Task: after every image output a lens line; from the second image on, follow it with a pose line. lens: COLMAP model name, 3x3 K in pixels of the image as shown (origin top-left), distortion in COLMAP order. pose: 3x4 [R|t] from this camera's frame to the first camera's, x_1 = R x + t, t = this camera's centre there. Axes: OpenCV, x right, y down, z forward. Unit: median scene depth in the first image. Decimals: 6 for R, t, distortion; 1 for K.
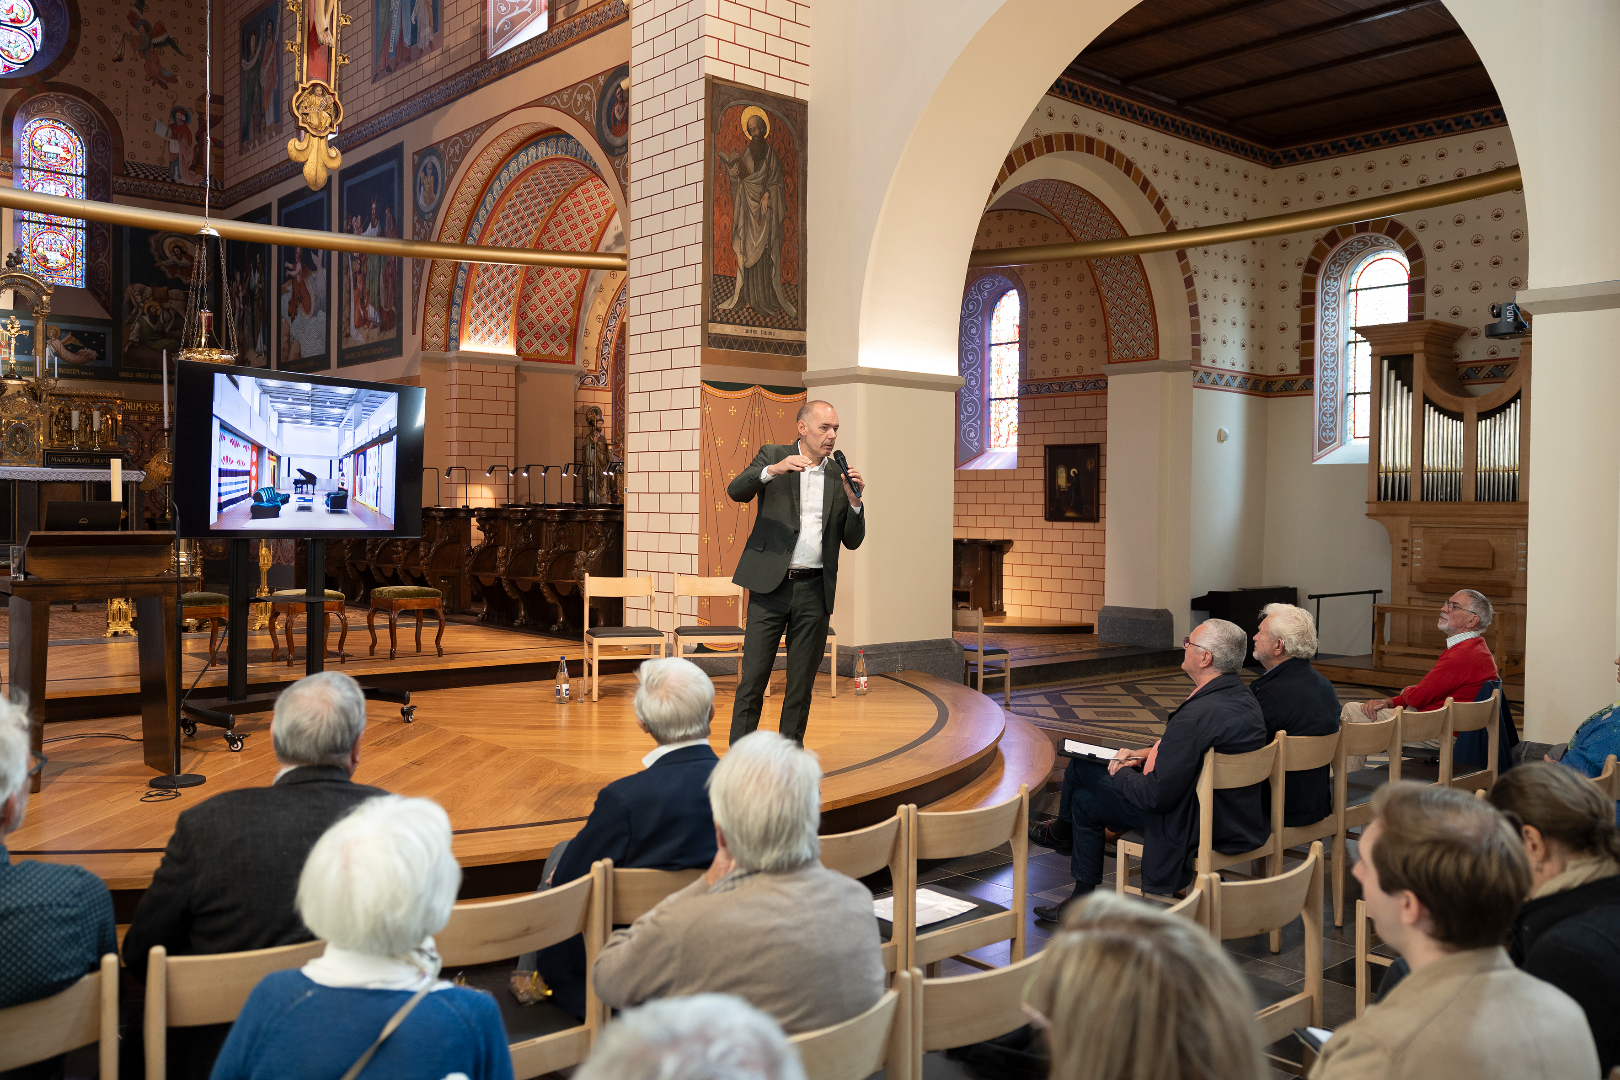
lens RADIAL K [[1362.4, 0, 811.7], [0, 1362.4, 532.9], [0, 0, 1]] dist [0.000961, 0.000683]
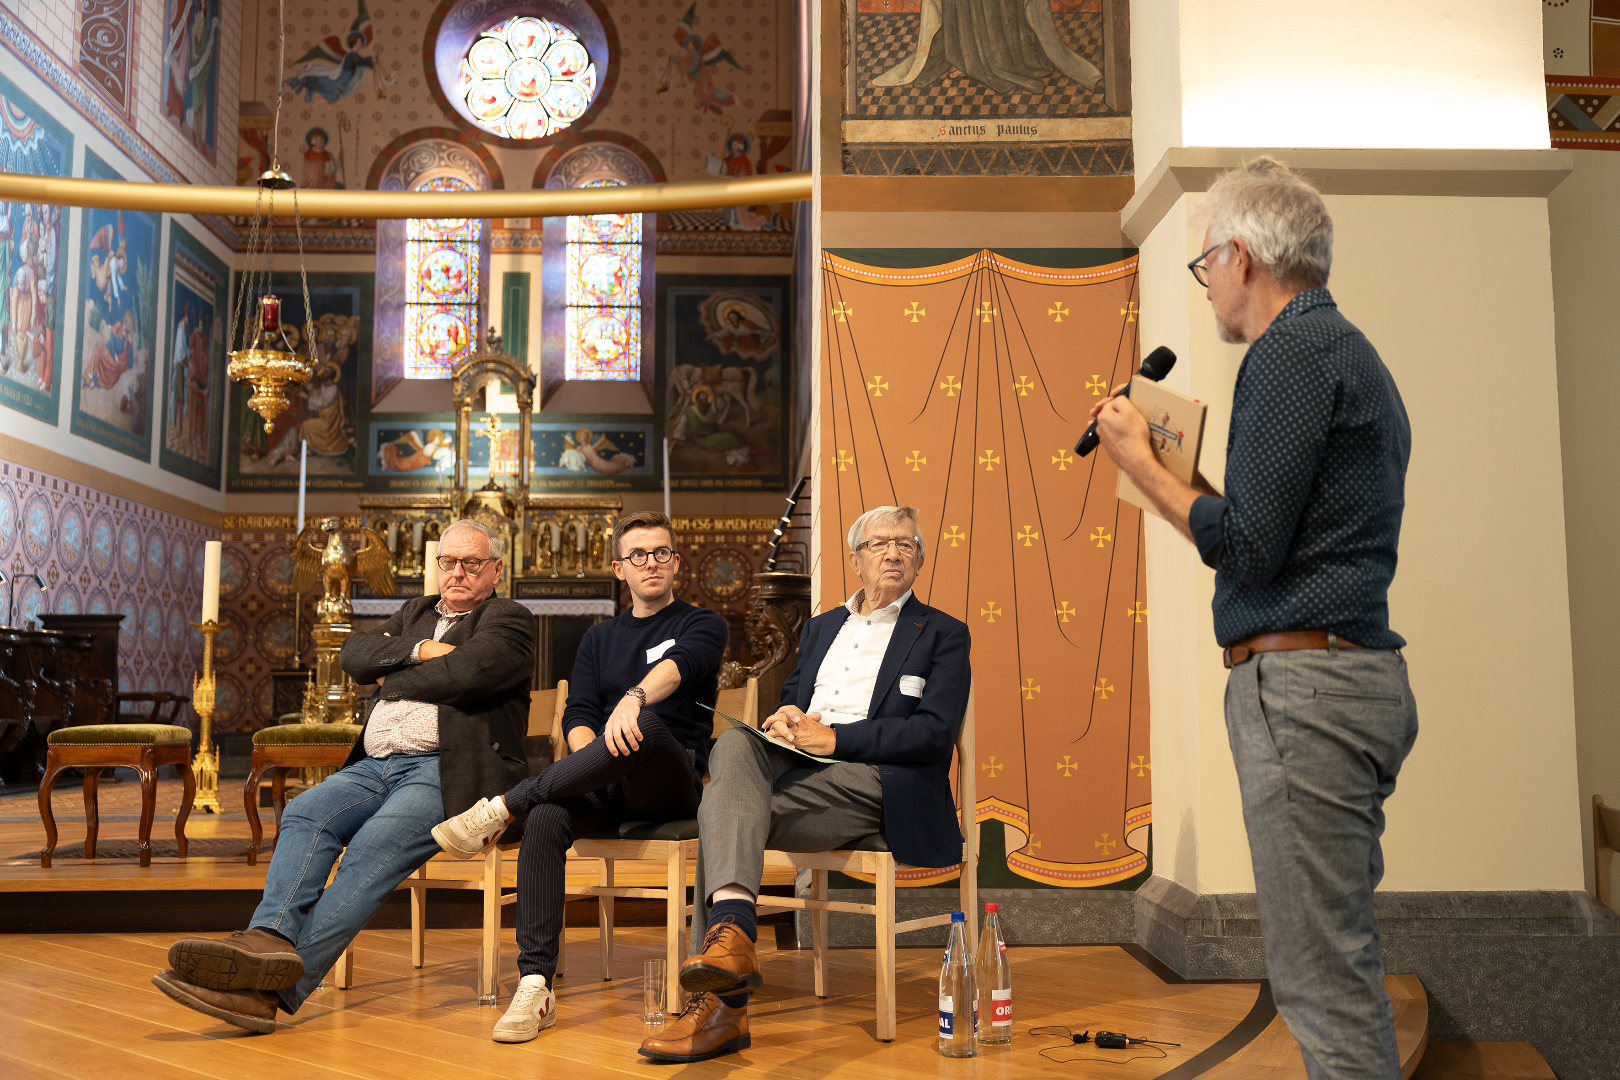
lens RADIAL K [[1658.3, 0, 811.3], [0, 1658.3, 536.1], [0, 0, 1]] dist [-0.043499, 0.000000]
pose [[0.782699, -0.073508, -0.618044, 0.131853], [-0.000156, 0.992978, -0.118299, 0.023274], [0.622400, 0.092689, 0.777192, 0.332667]]
